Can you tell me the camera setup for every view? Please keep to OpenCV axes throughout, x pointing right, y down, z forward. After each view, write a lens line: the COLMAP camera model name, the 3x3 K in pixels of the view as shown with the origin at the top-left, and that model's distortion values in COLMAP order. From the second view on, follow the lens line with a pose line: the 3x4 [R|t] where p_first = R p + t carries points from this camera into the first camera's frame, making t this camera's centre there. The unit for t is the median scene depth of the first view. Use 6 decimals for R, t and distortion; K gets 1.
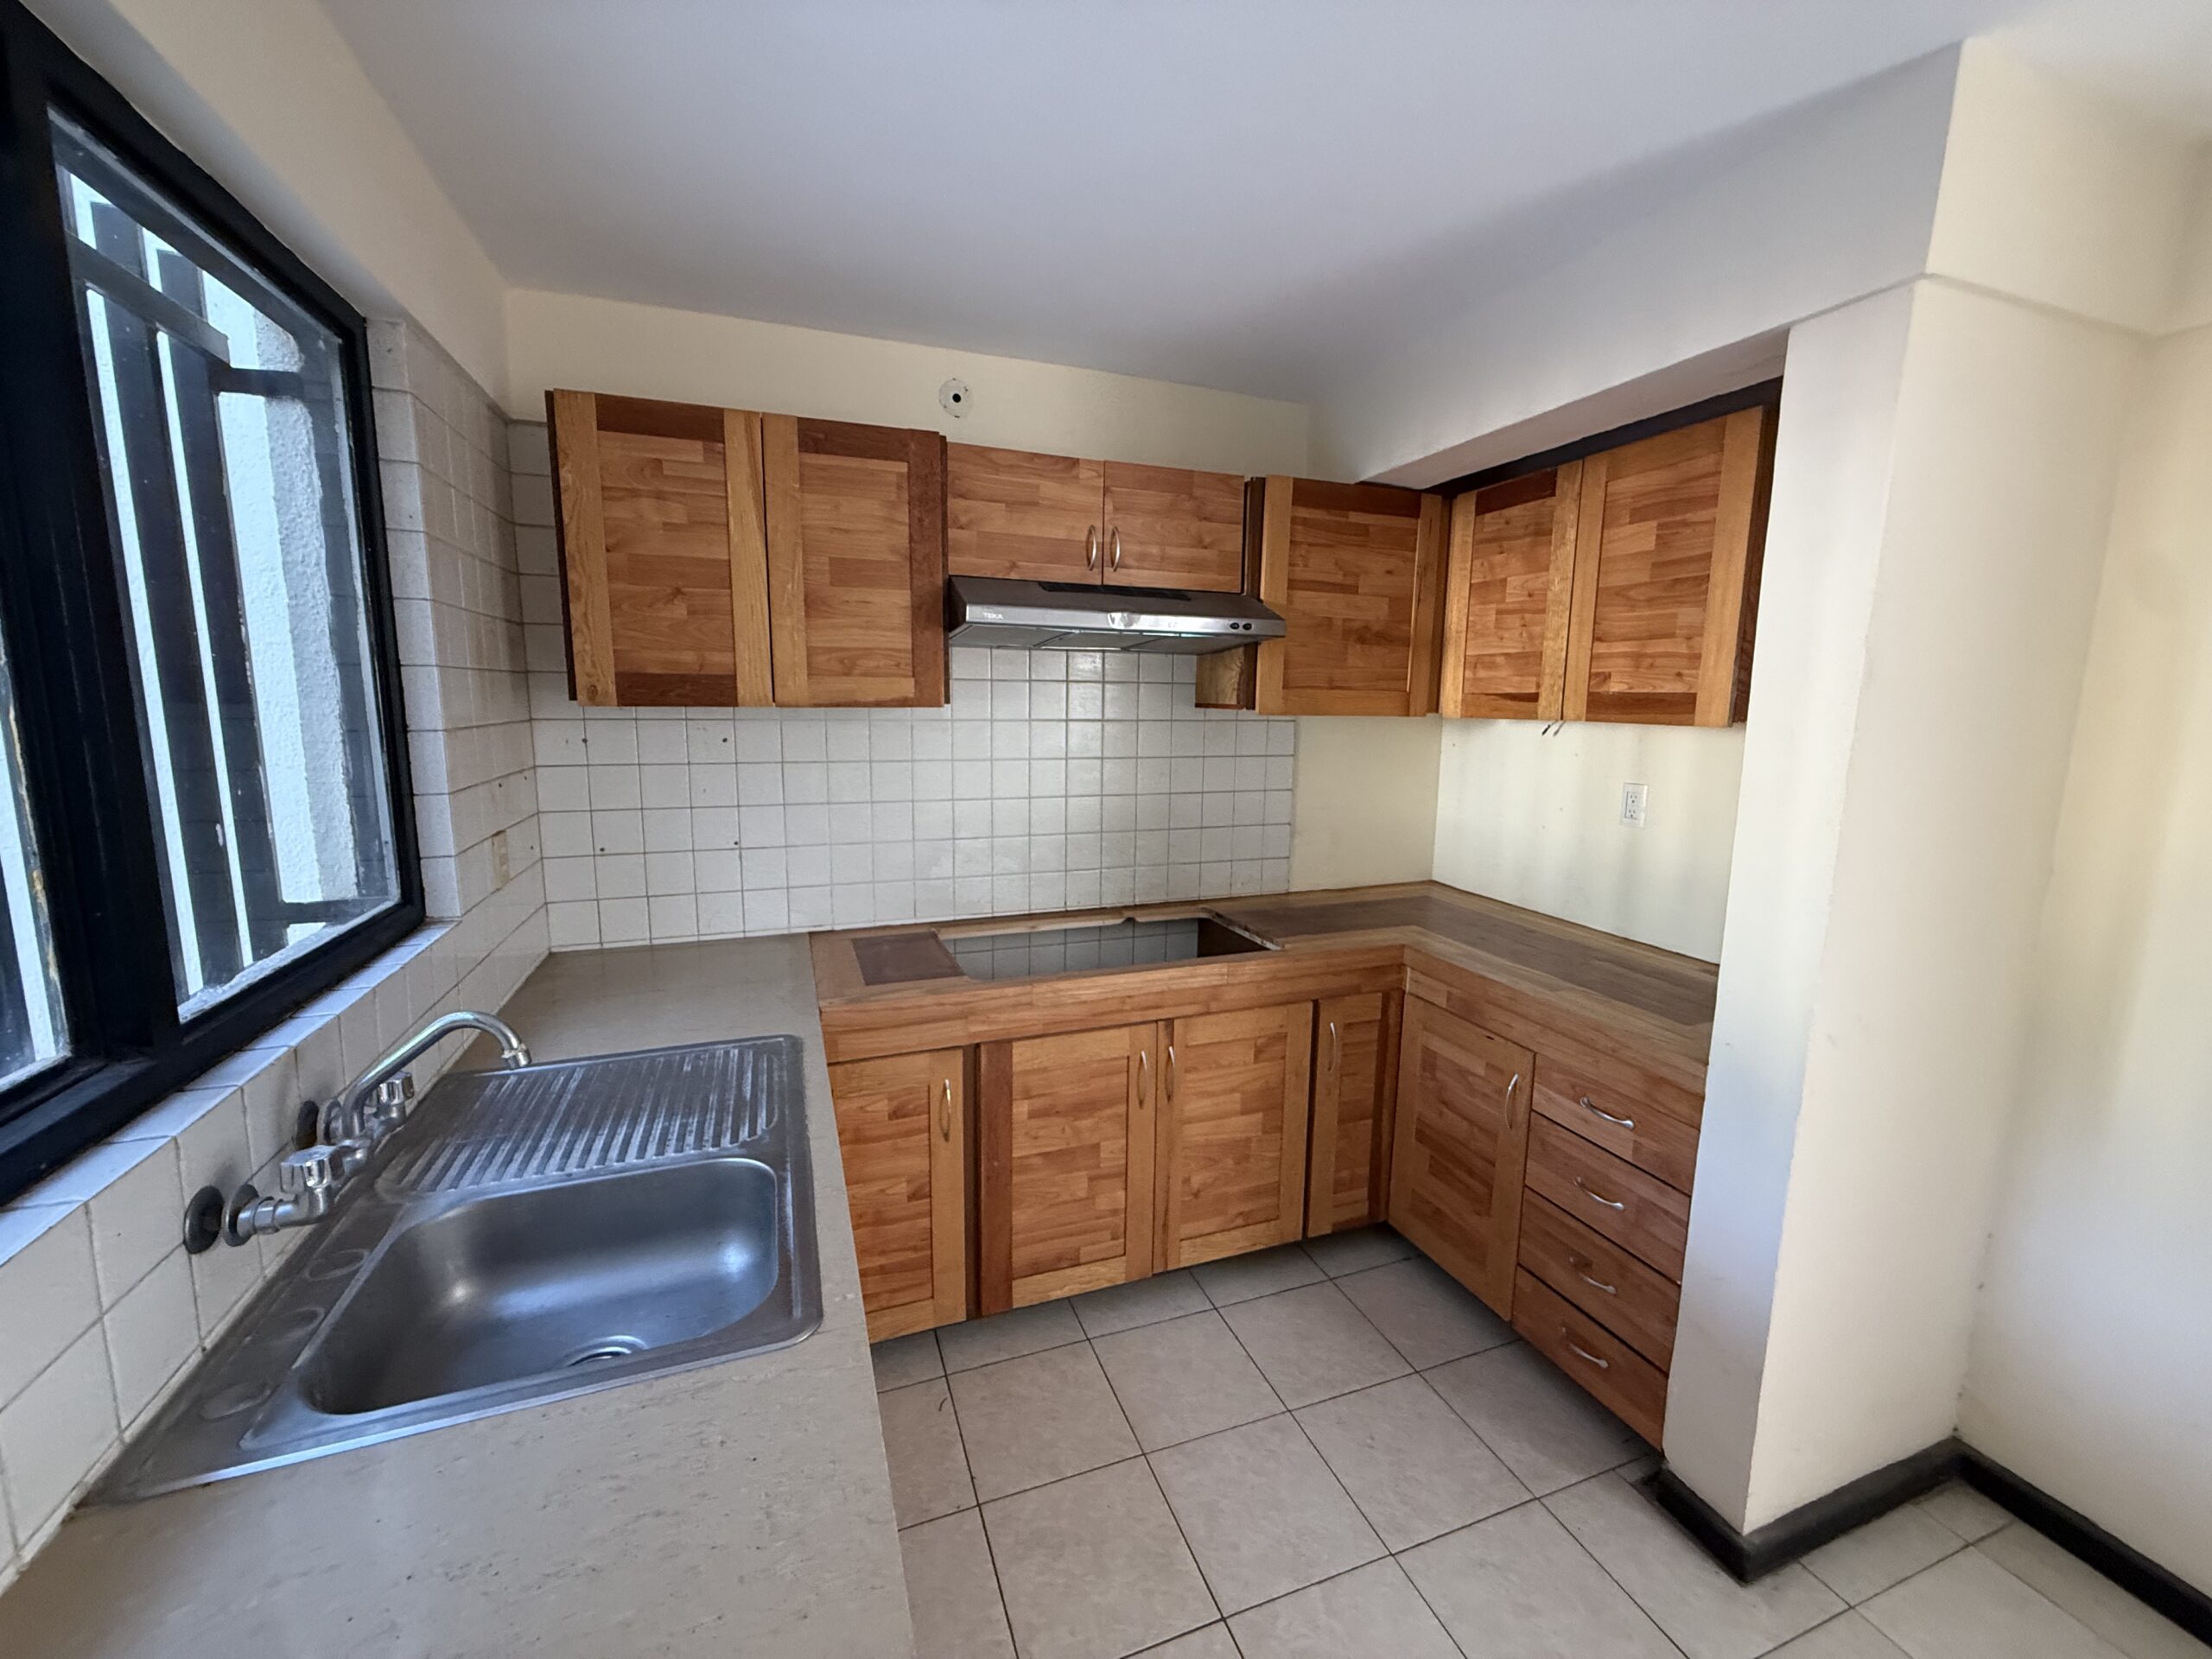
lens RADIAL K [[880.1, 0, 1105.7], [0, 880.1, 827.7], [0, 0, 1]] dist [-0.002067, 0.000215]
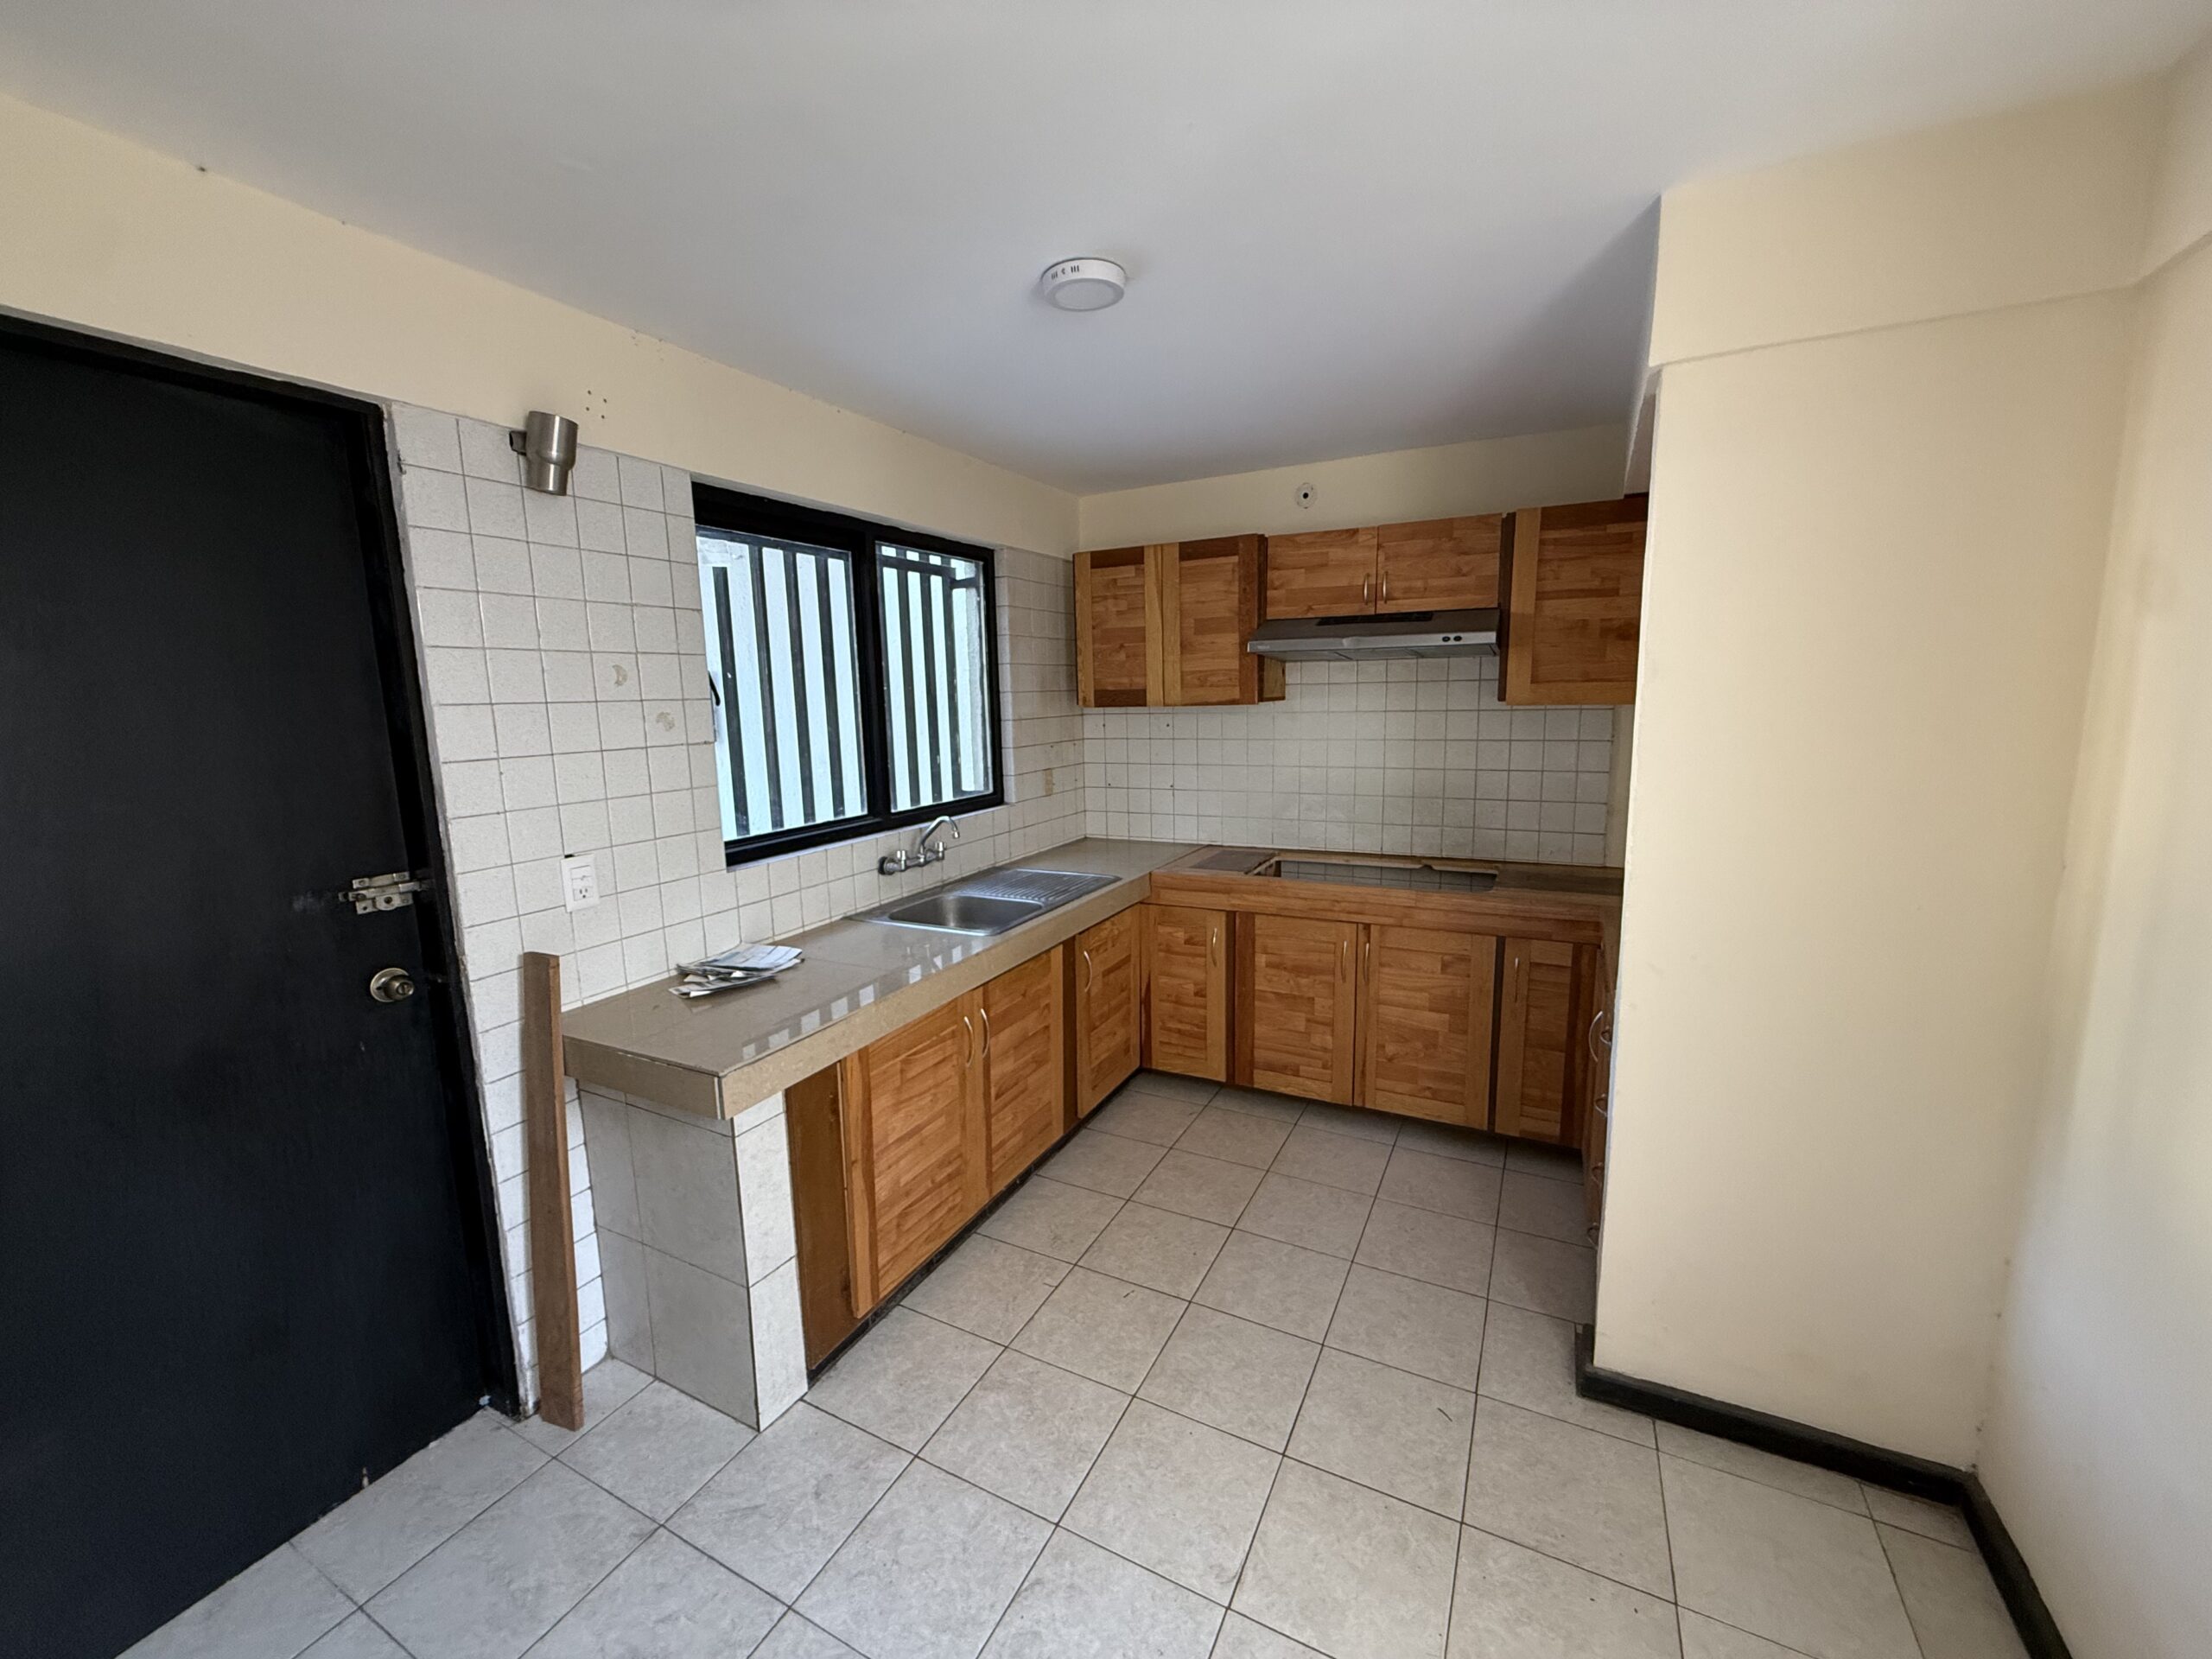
lens RADIAL K [[880.1, 0, 1098.5], [0, 880.1, 829.8], [0, 0, 1]] dist [-0.002067, 0.000215]
pose [[0.673753, 0.088572, -0.733630, 0.809547], [-0.077530, 0.995784, 0.049019, 0.032166], [0.734878, 0.023851, 0.677779, -0.278468]]
